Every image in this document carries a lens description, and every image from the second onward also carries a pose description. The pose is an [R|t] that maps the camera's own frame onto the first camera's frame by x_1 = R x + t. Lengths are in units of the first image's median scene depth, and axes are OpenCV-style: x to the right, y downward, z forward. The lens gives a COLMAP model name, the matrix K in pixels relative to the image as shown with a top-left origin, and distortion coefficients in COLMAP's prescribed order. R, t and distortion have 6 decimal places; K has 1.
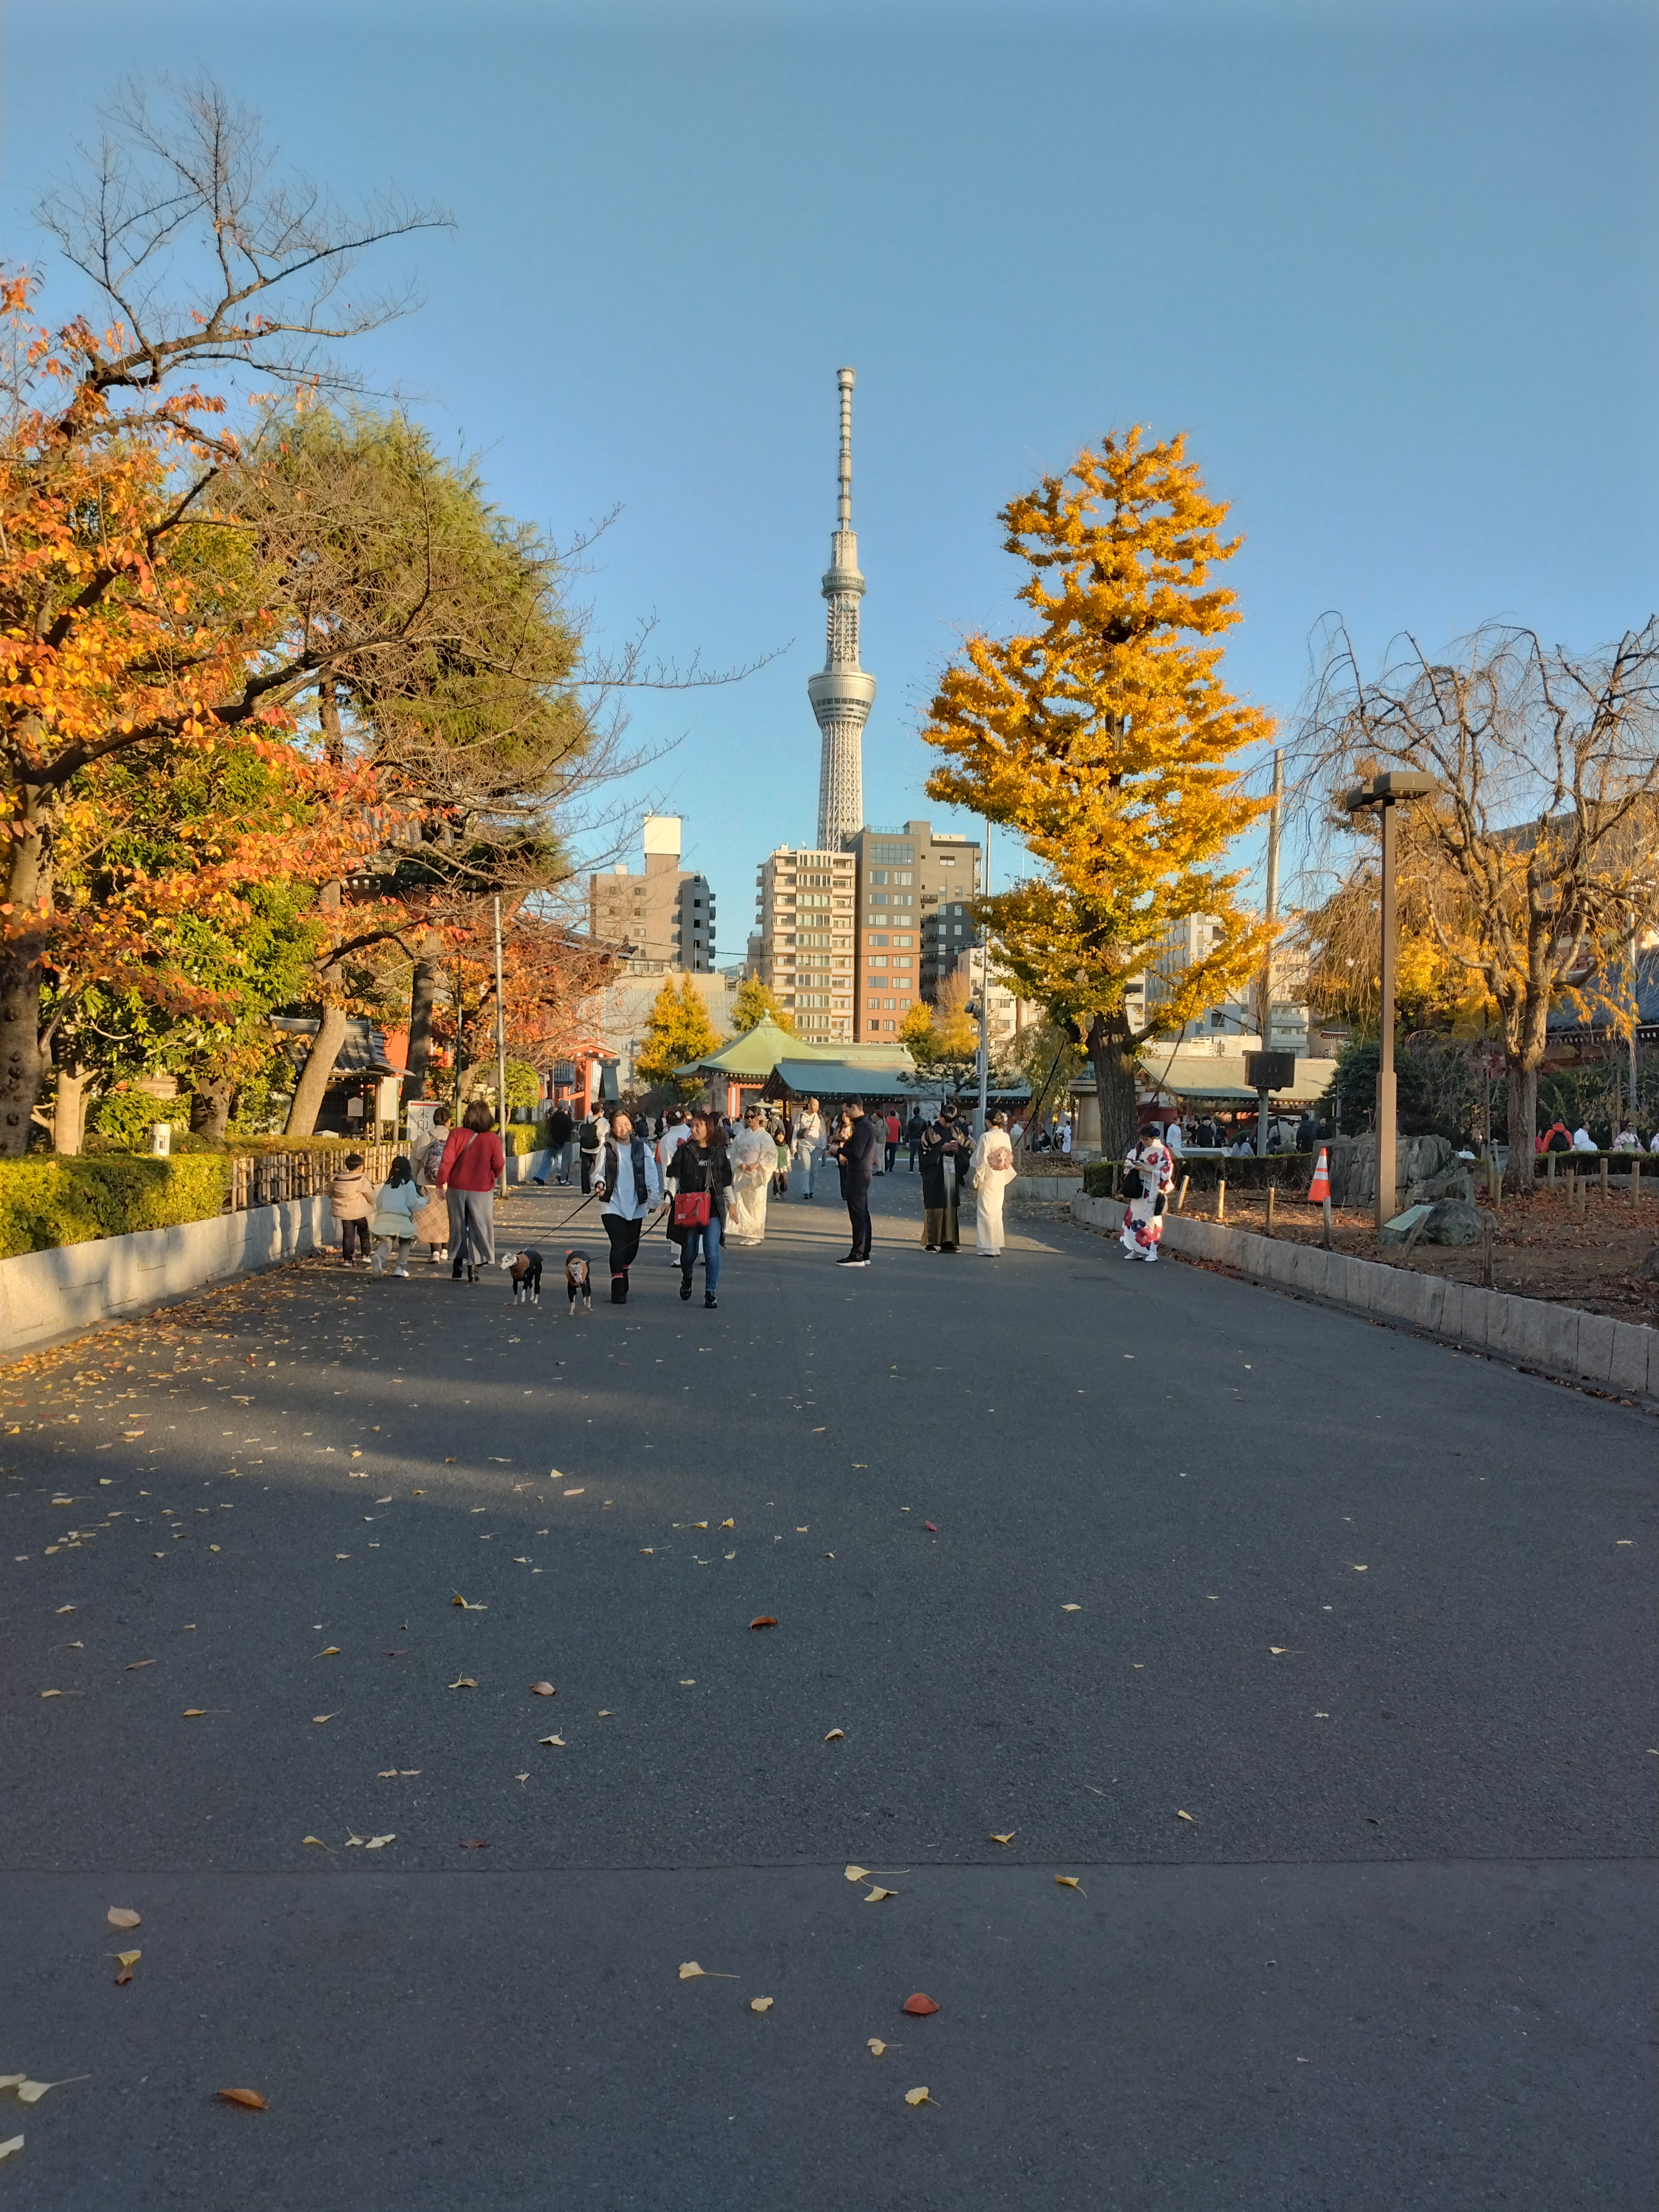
lens RADIAL K [[1916.6, 0, 840.9], [0, 1916.6, 1182.3], [0, 0, 1]] dist [0.066630, -0.209438]
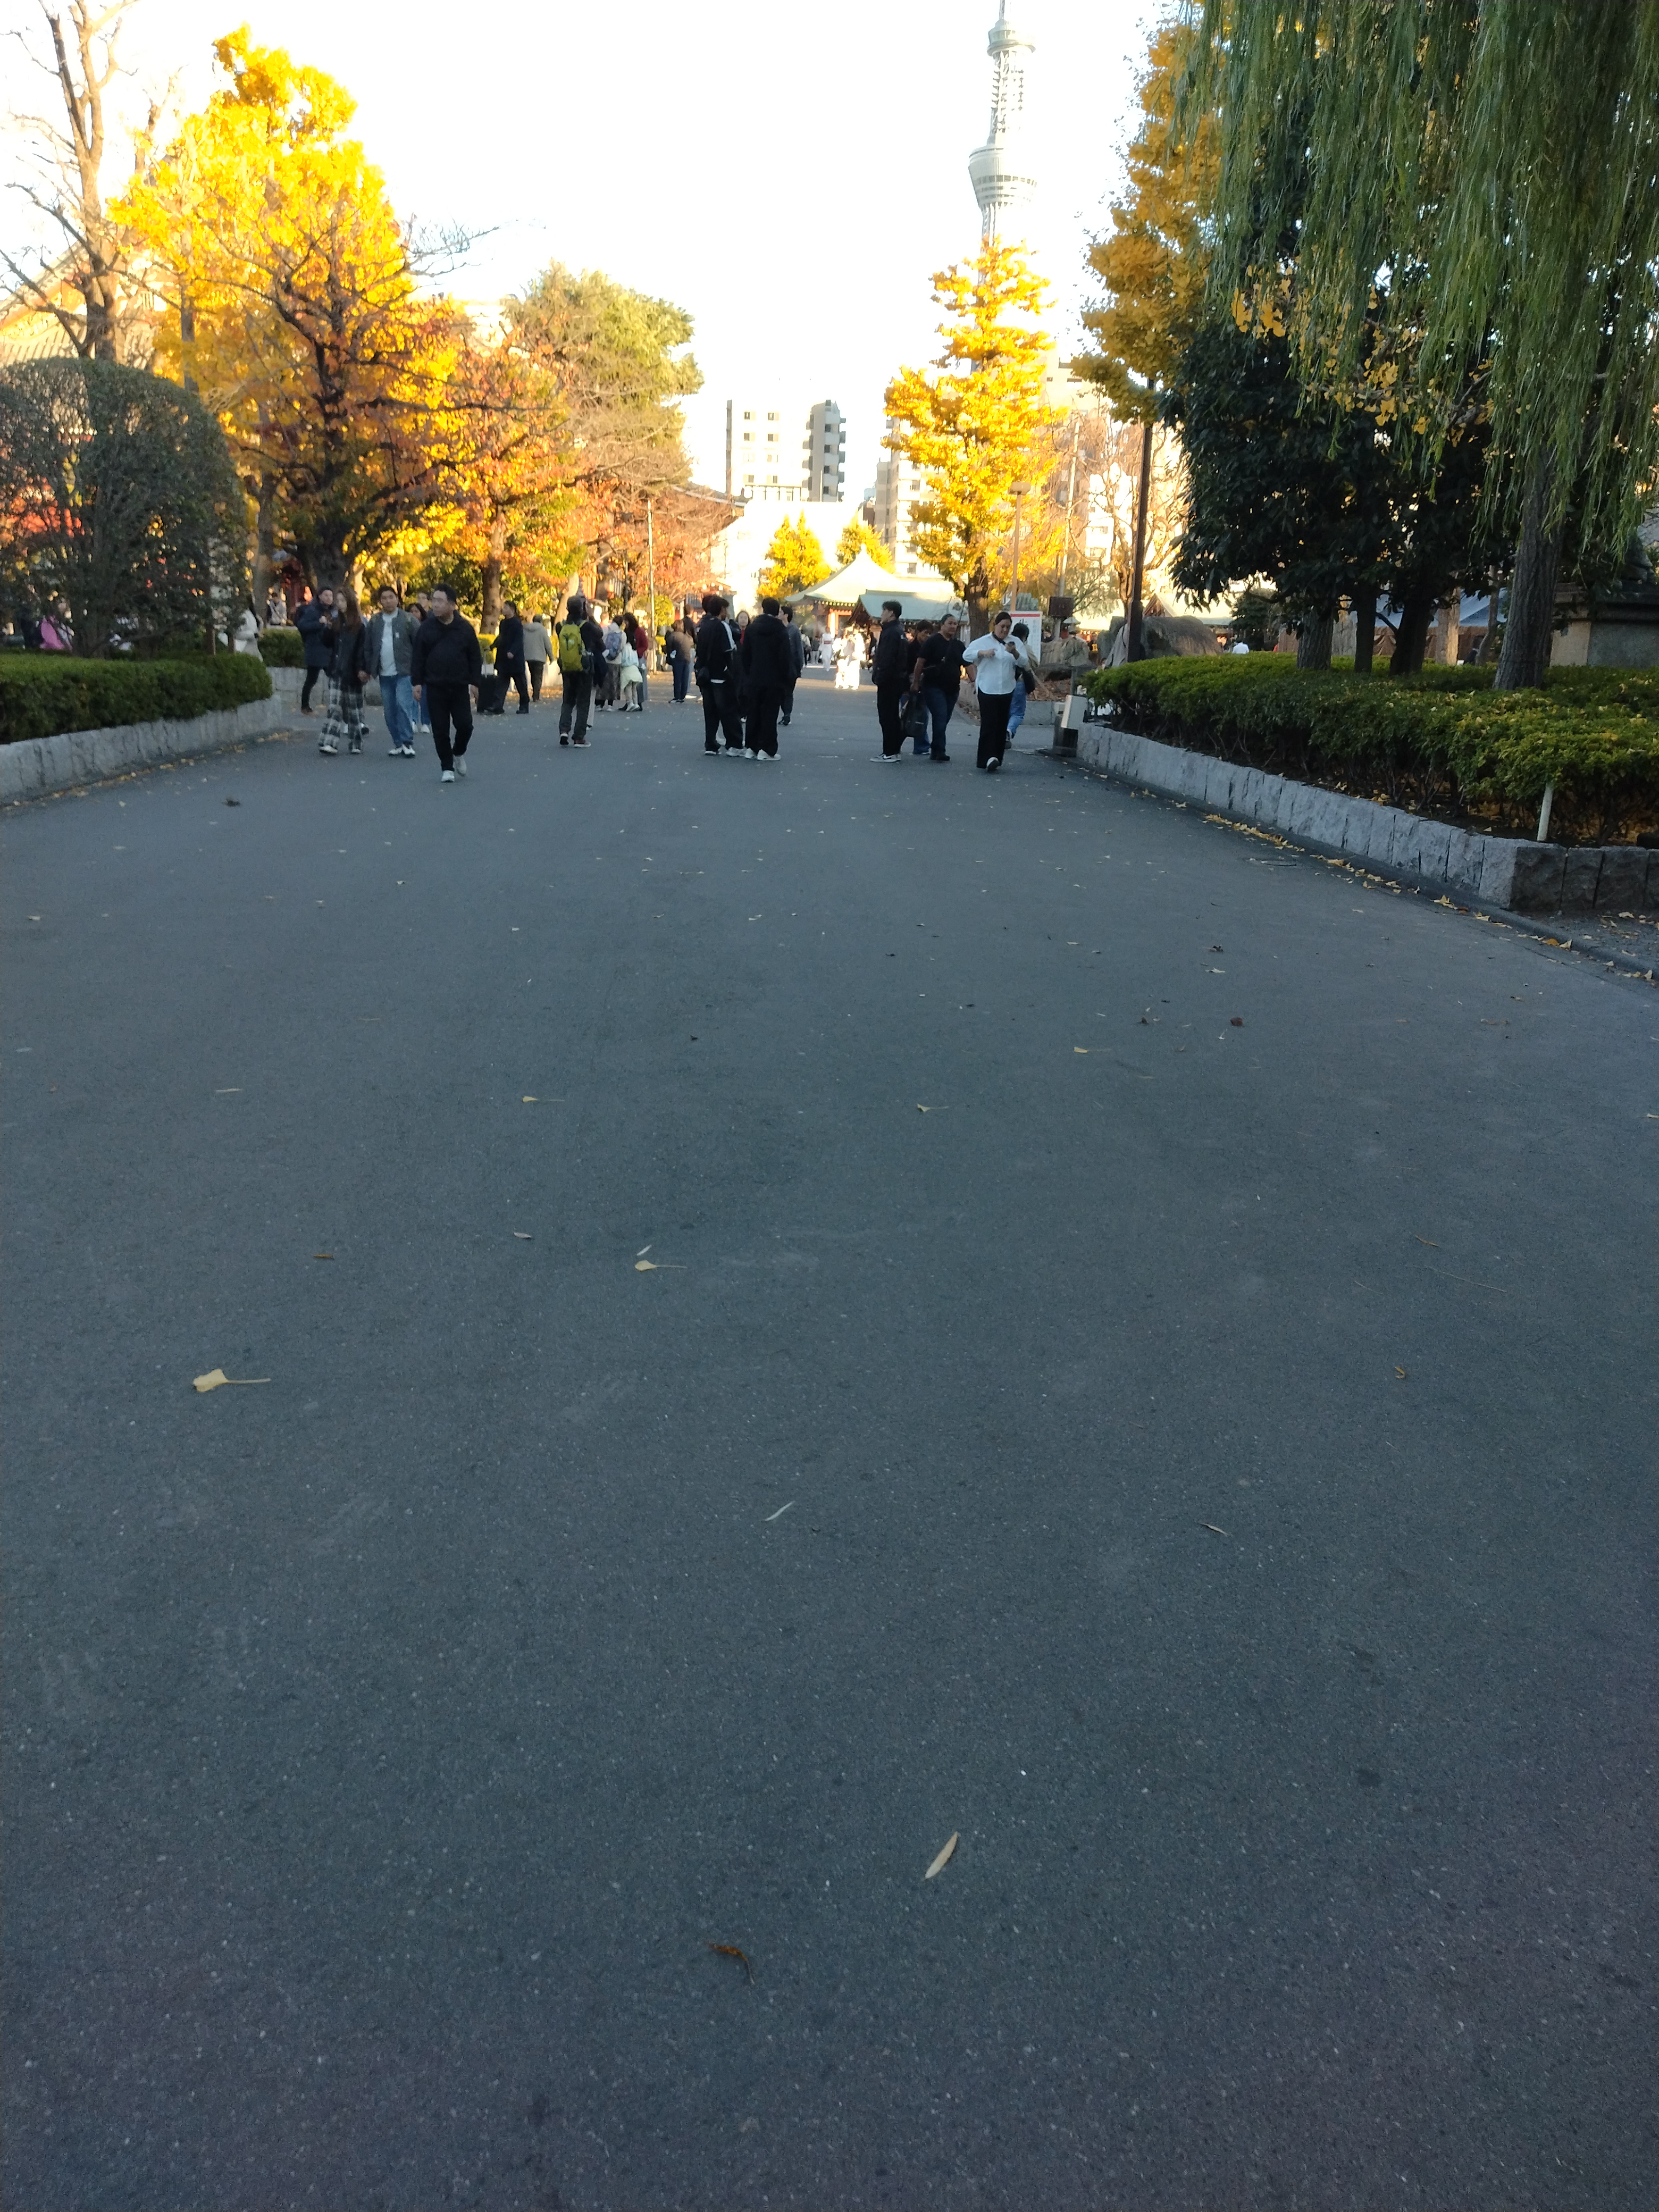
lens RADIAL K [[1916.6, 0, 840.9], [0, 1916.6, 1182.3], [0, 0, 1]] dist [0.066630, -0.209438]
pose [[0.997077, 0.030912, -0.069874, 0.164562], [-0.013571, 0.971614, 0.236184, 0.047183], [0.075191, -0.234545, 0.969193, -0.995481]]
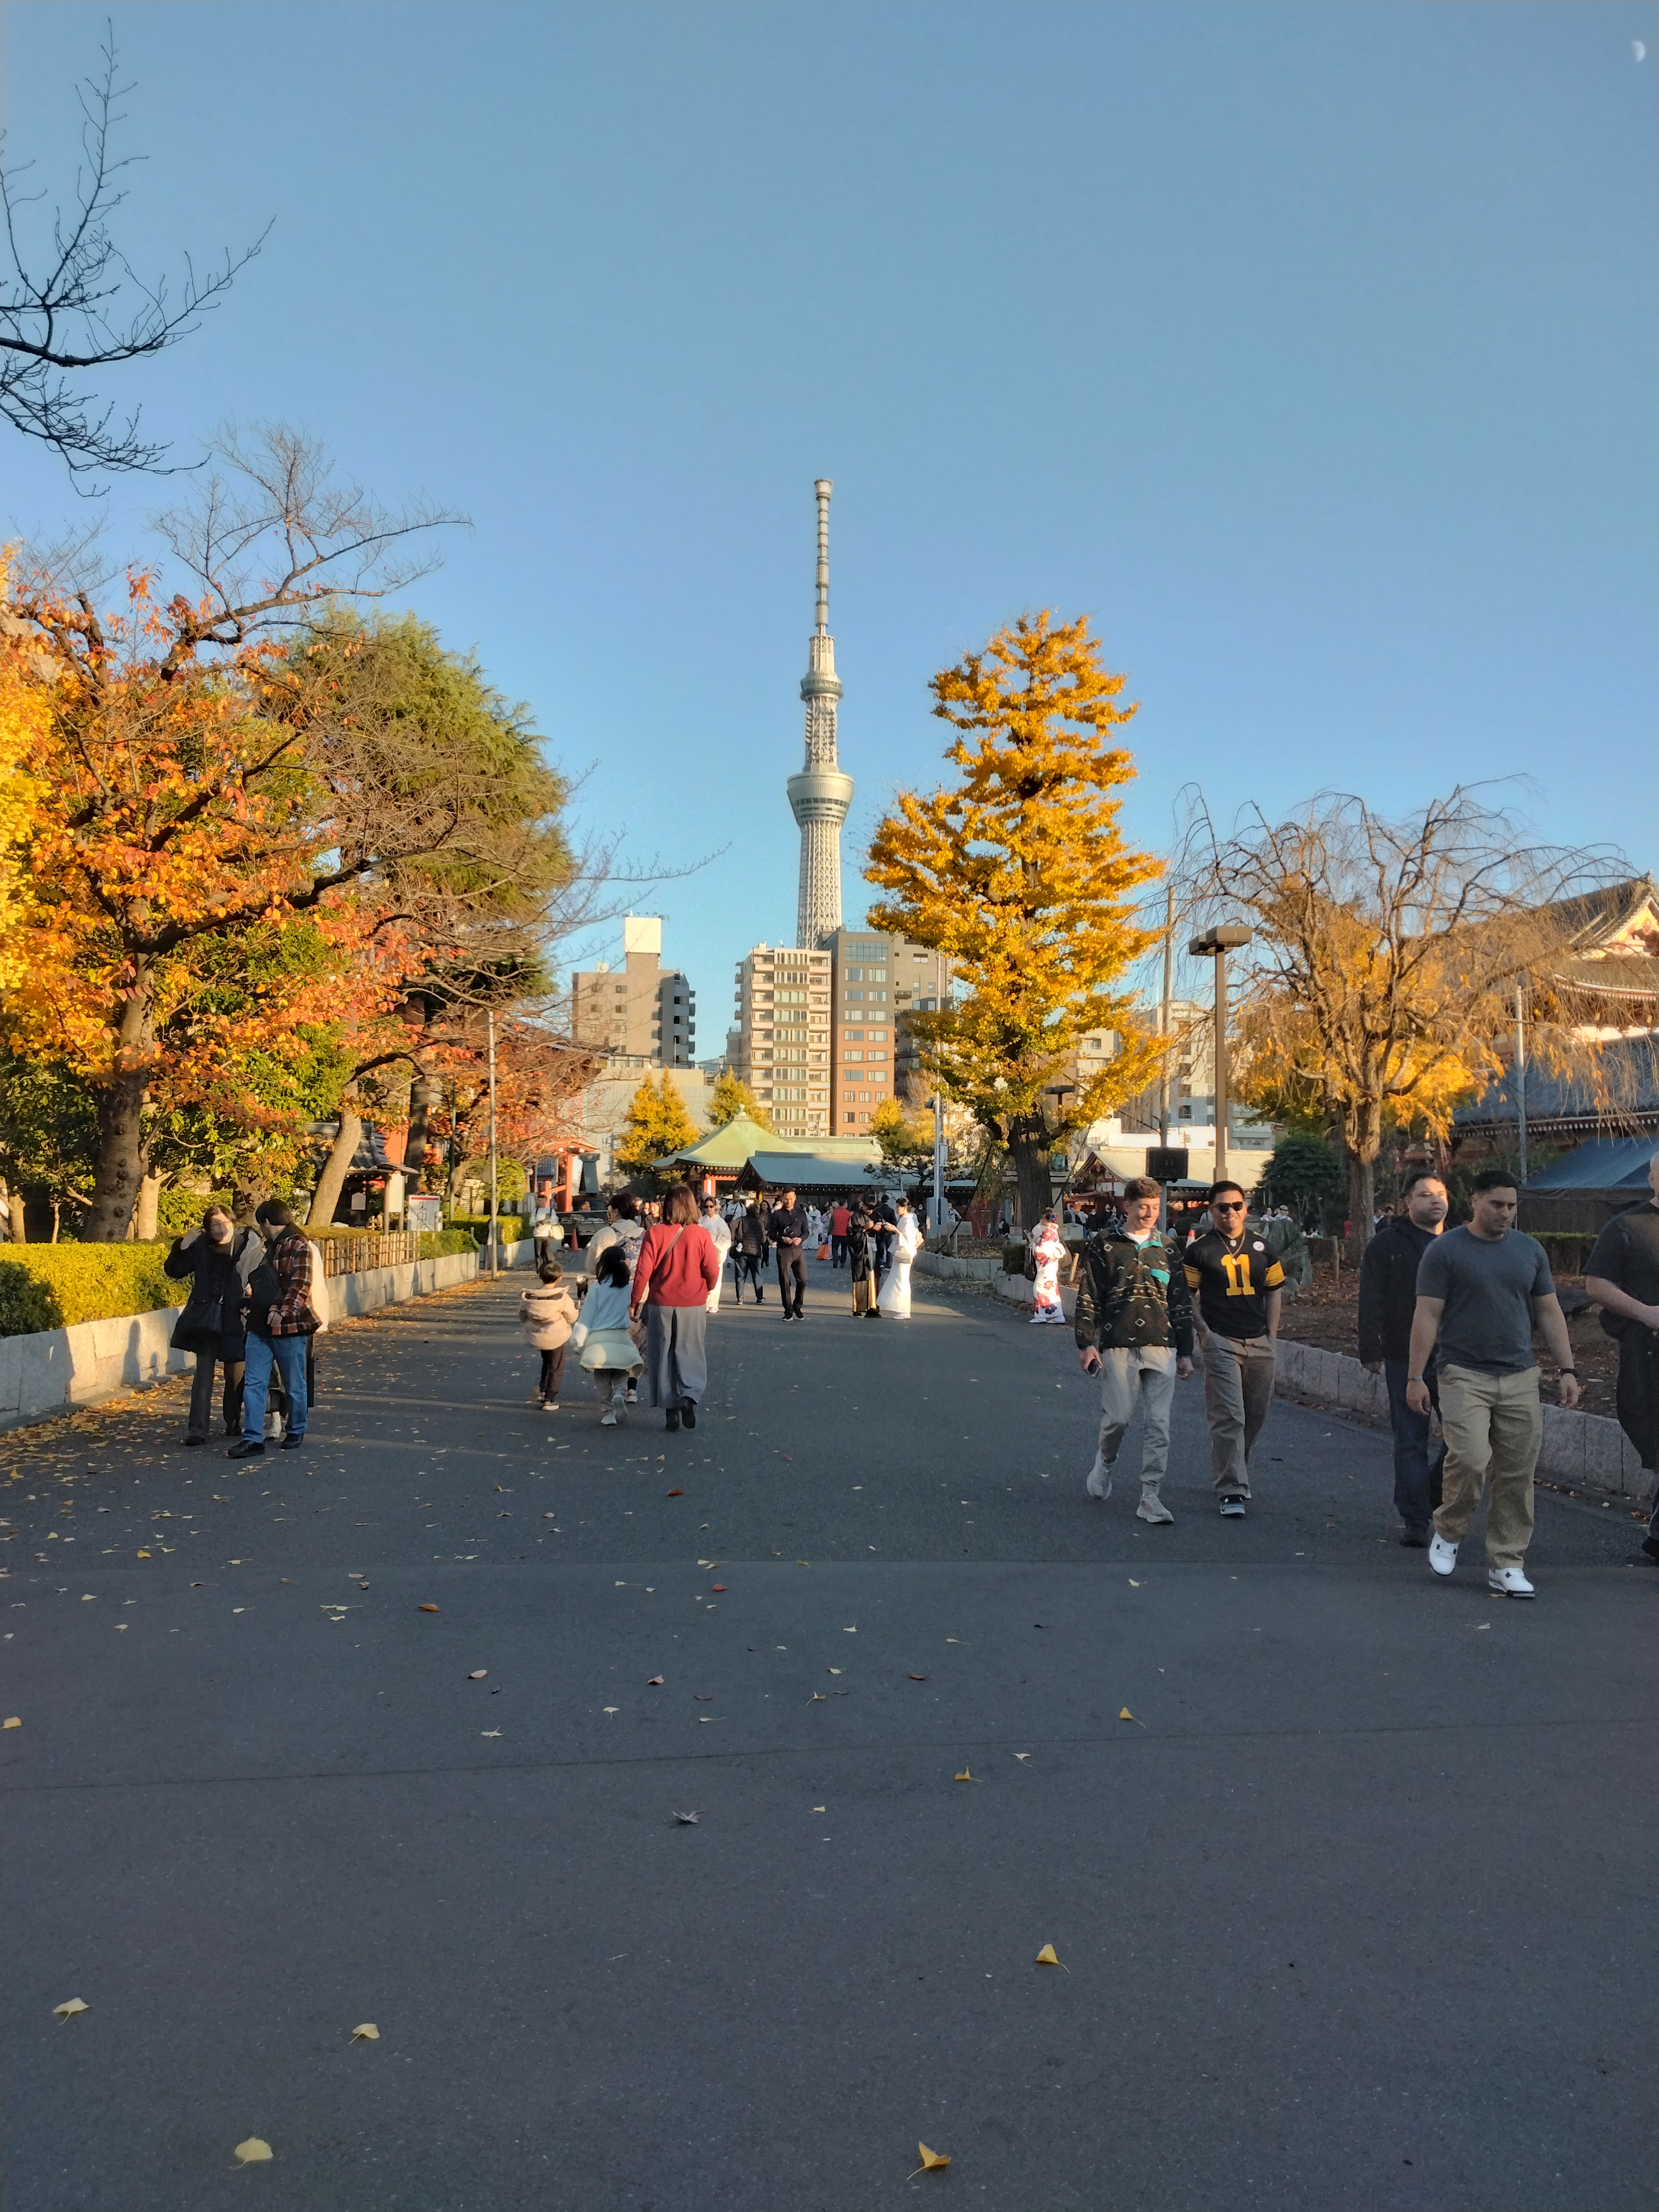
lens RADIAL K [[1912.3, 0, 829.5], [0, 1912.3, 1106.0], [0, 0, 1]] dist [0.207310, -0.840004]
pose [[0.999973, -0.005939, 0.004281, 0.017418], [0.006289, 0.996174, -0.087161, 0.005951], [-0.003747, 0.087185, 0.996185, -0.140067]]
